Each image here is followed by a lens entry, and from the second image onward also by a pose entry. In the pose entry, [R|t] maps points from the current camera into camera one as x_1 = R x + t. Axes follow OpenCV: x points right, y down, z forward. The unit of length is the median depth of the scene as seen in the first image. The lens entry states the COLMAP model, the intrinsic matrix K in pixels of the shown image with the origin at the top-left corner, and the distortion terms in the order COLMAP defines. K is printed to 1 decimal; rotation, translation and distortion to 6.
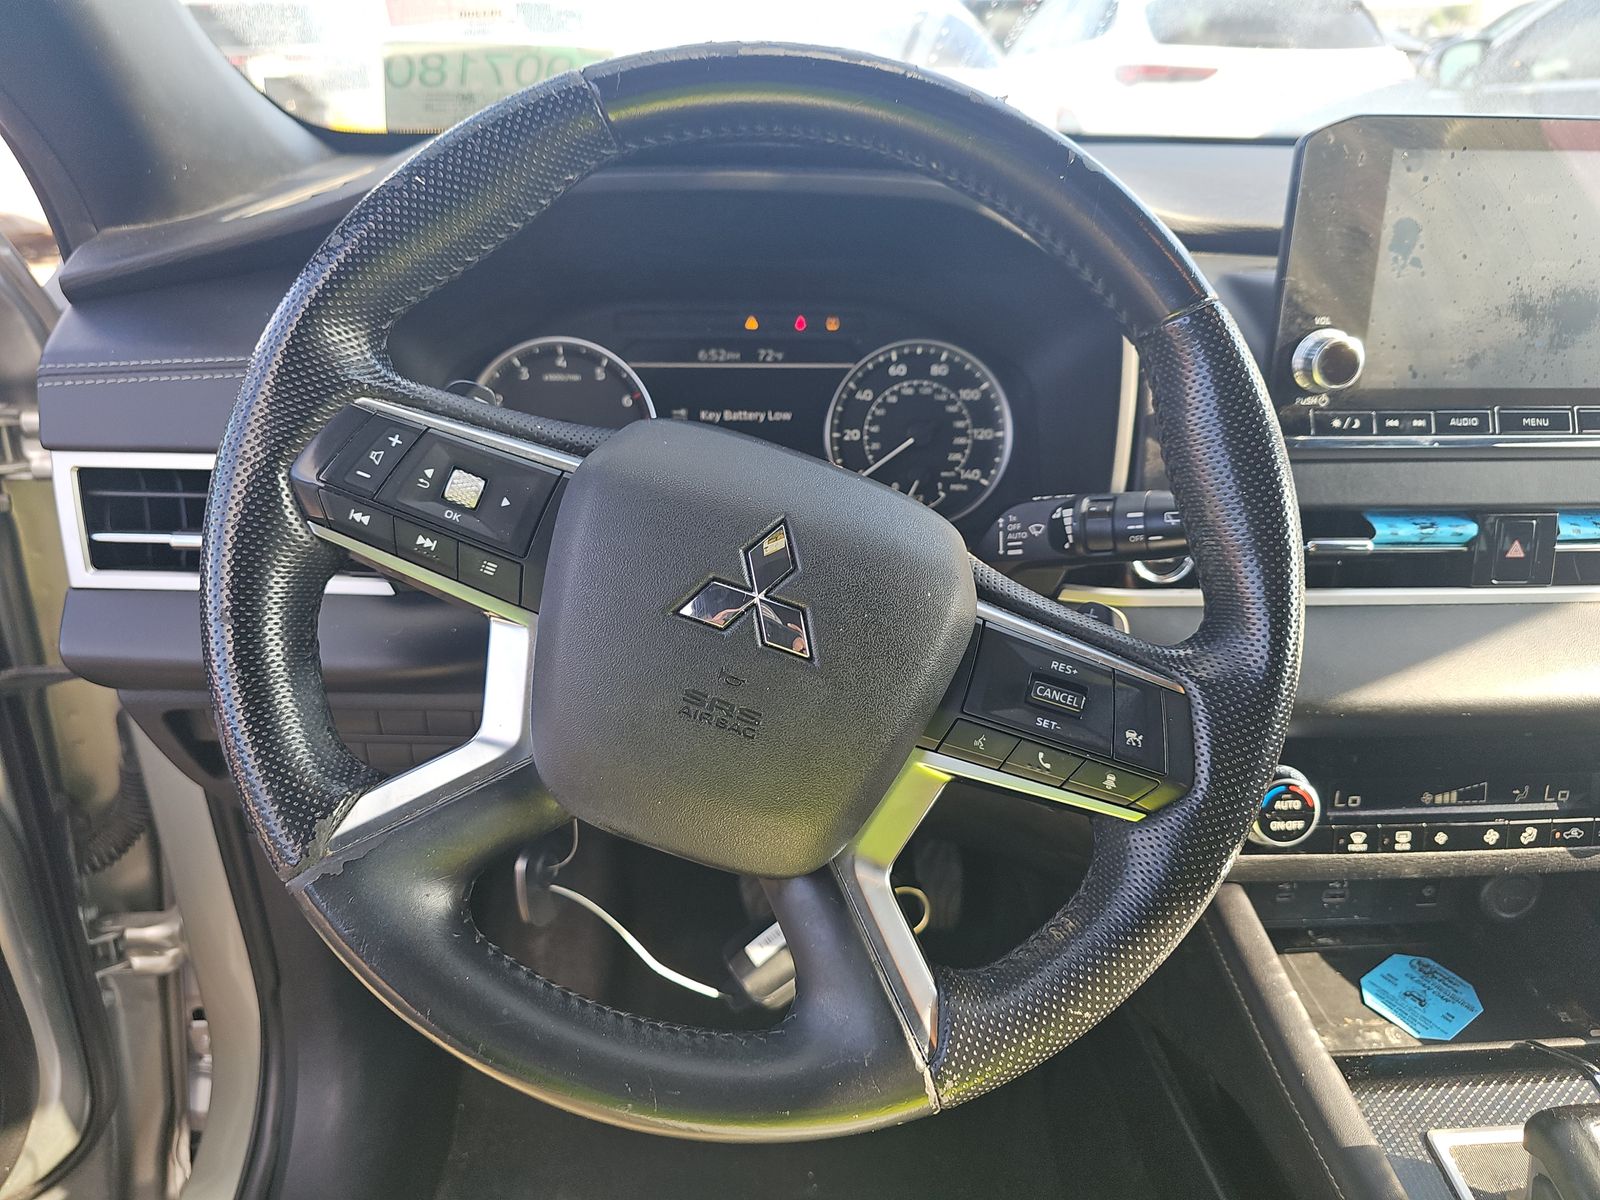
lens RADIAL K [[1070.4, 0, 804.9], [0, 1070.4, 610.4], [0, 0, 1]] dist [-0.004335, -0.002469]
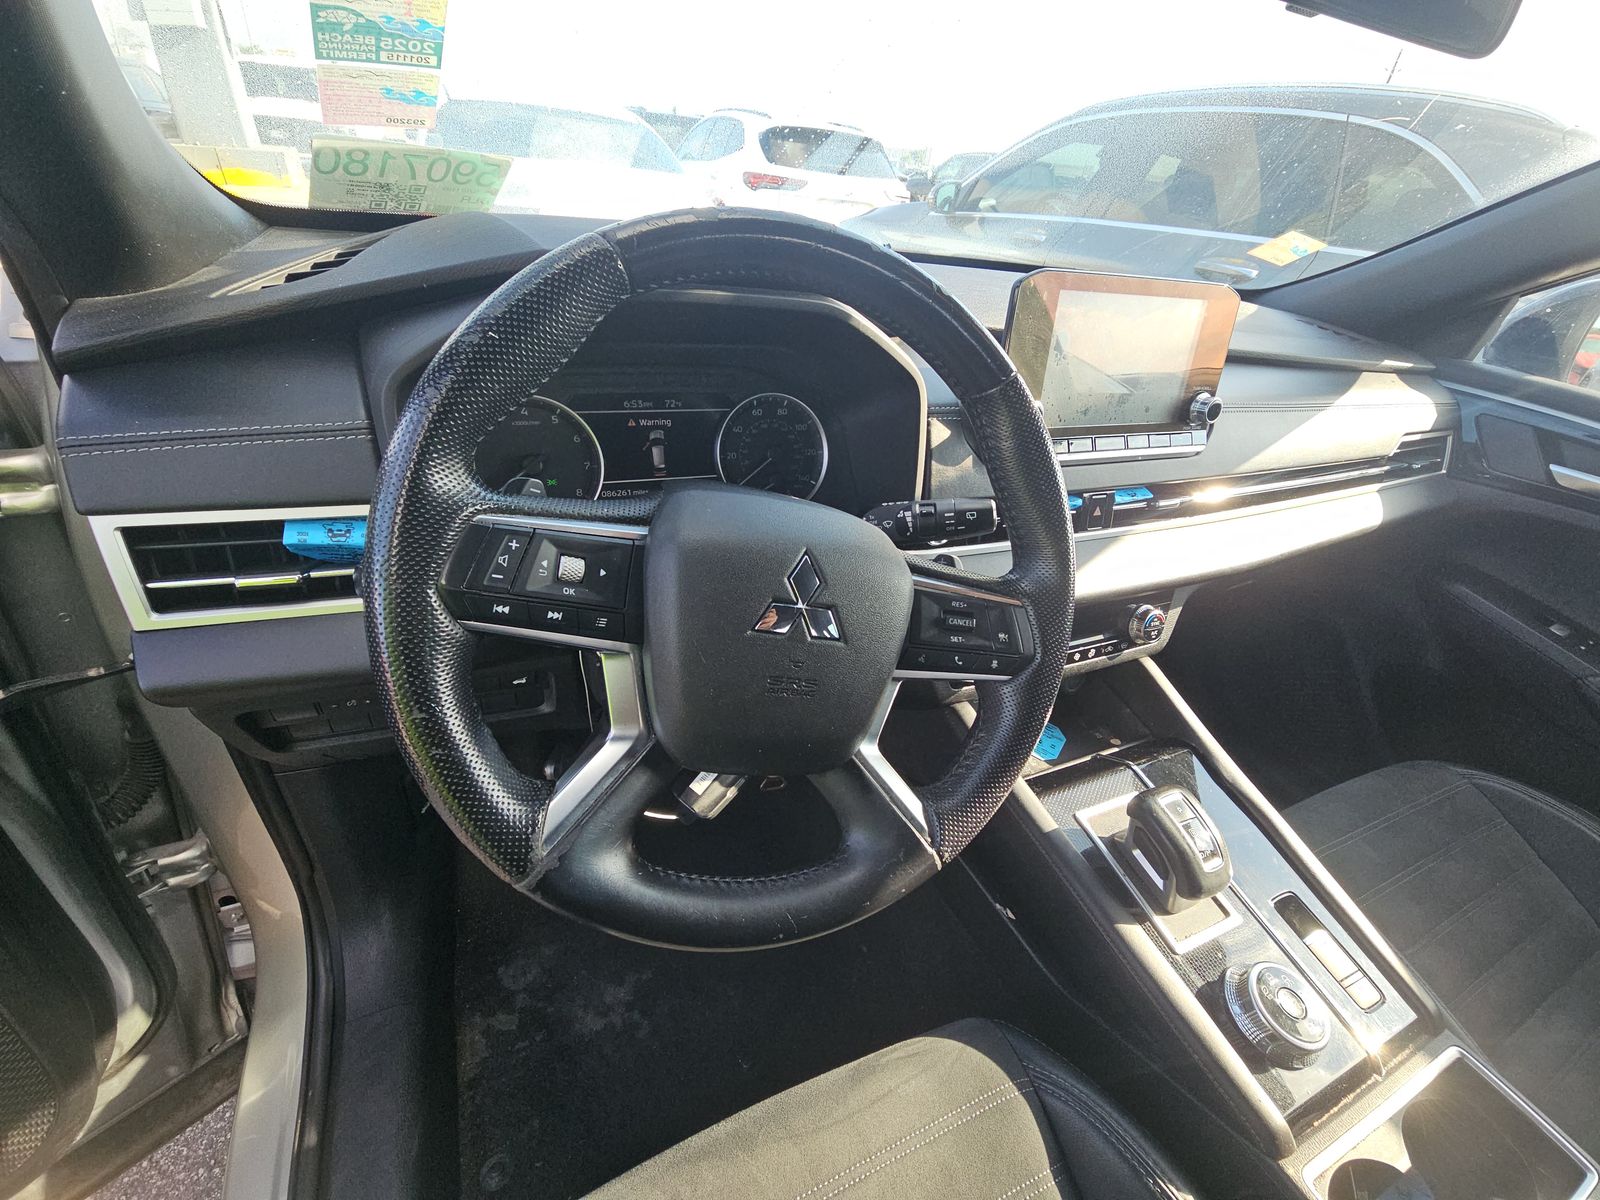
lens RADIAL K [[638.8, 0, 795.5], [0, 638.8, 598.5], [0, 0, 1]] dist [-0.000193, -0.000781]
pose [[0.936722, -0.113343, 0.331219, -0.197031], [0.069487, 0.987509, 0.141410, -0.086056], [-0.343110, -0.109446, 0.932897, 0.091501]]
